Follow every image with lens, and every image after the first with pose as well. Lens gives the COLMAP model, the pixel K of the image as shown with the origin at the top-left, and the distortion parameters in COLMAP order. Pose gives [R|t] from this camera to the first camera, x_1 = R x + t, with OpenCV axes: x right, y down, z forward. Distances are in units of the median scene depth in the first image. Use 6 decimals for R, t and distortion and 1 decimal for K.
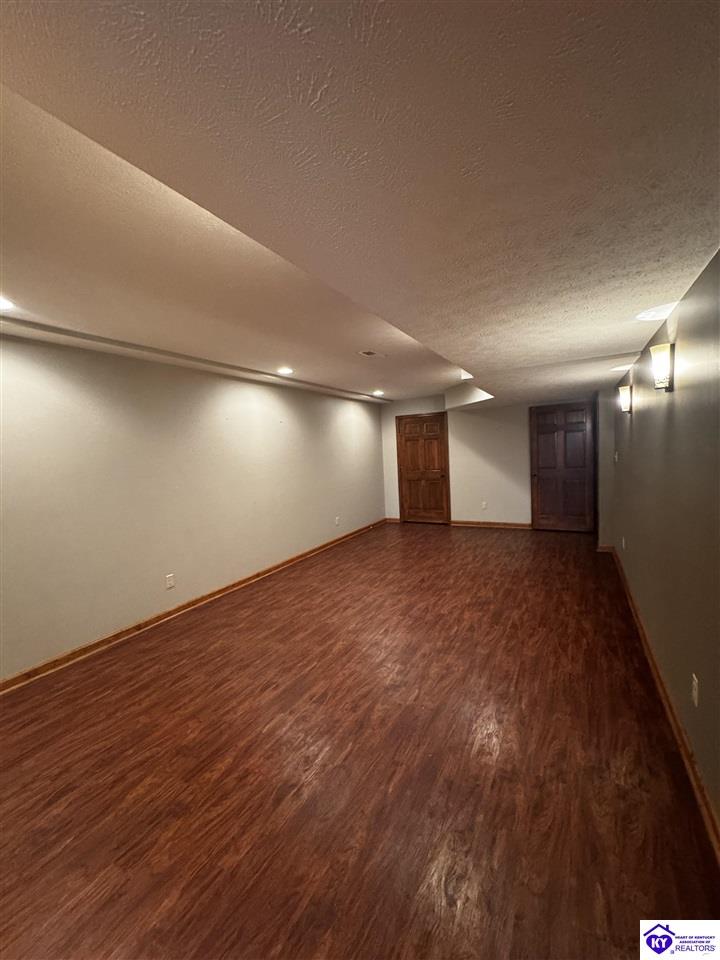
lens RADIAL K [[382.7, 0, 362.8], [0, 382.7, 480.7], [0, 0, 1]] dist [-0.004237, 0.001238]
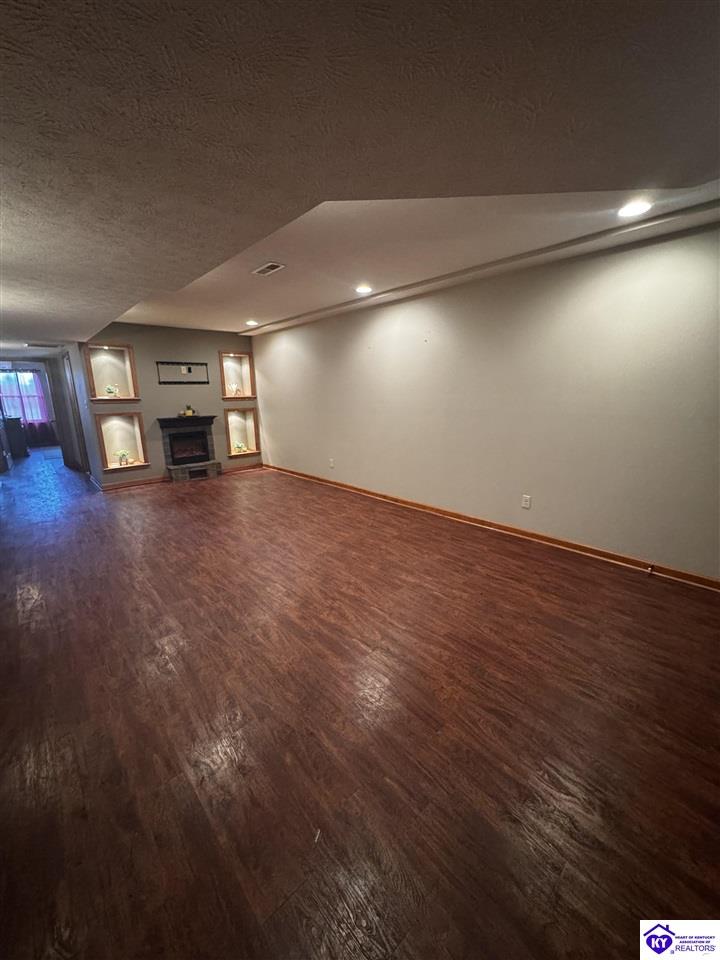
lens RADIAL K [[382.7, 0, 360.1], [0, 382.7, 479.8], [0, 0, 1]] dist [-0.004237, 0.001238]
pose [[-0.329787, 0.270444, -0.904489, 1.077666], [-0.042041, 0.952932, 0.300257, -0.181308], [0.943119, 0.137046, -0.302894, 1.899385]]
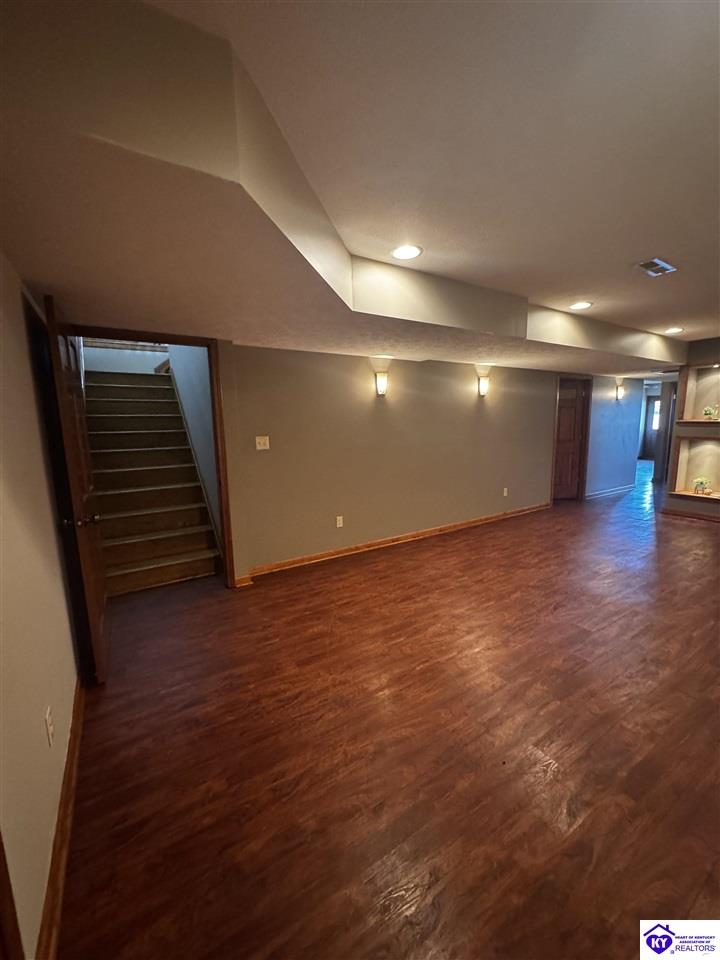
lens RADIAL K [[382.7, 0, 361.1], [0, 382.7, 479.6], [0, 0, 1]] dist [-0.004237, 0.001238]
pose [[-0.873079, -0.008139, 0.487510, 0.184193], [0.101391, 0.974973, 0.197857, -0.186350], [-0.476920, 0.222174, -0.850404, 2.385698]]
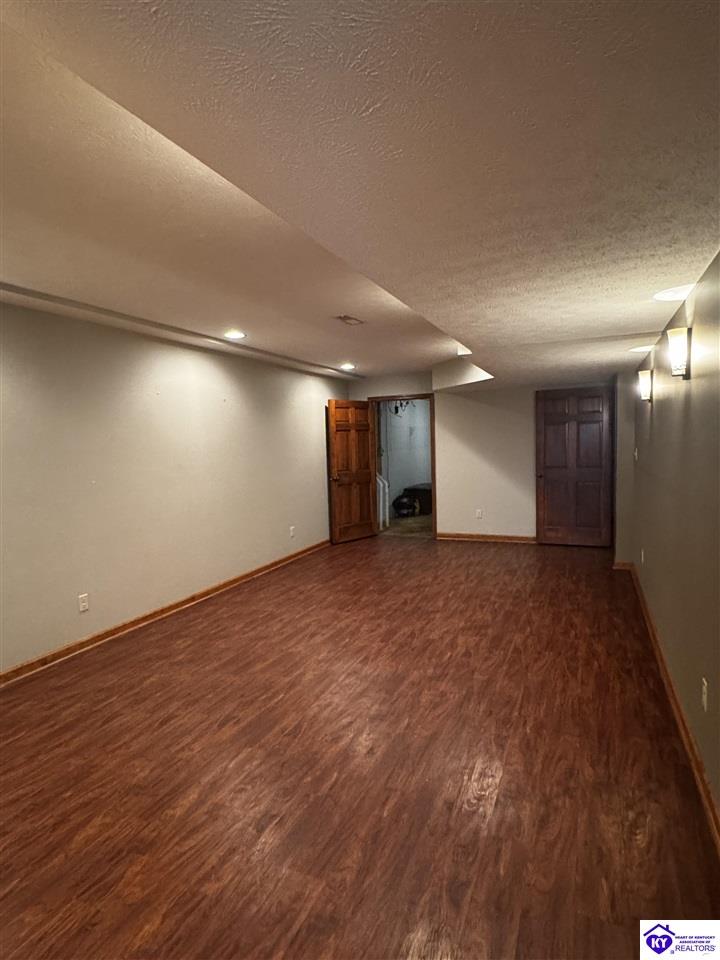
lens RADIAL K [[523.7, 0, 360.3], [0, 523.7, 482.8], [0, 0, 1]] dist [-0.004136, 0.001502]
pose [[0.995541, 0.014827, 0.093153, -0.060885], [-0.014448, 0.999884, -0.004743, 0.021766], [-0.093213, 0.003376, 0.995640, -0.118910]]
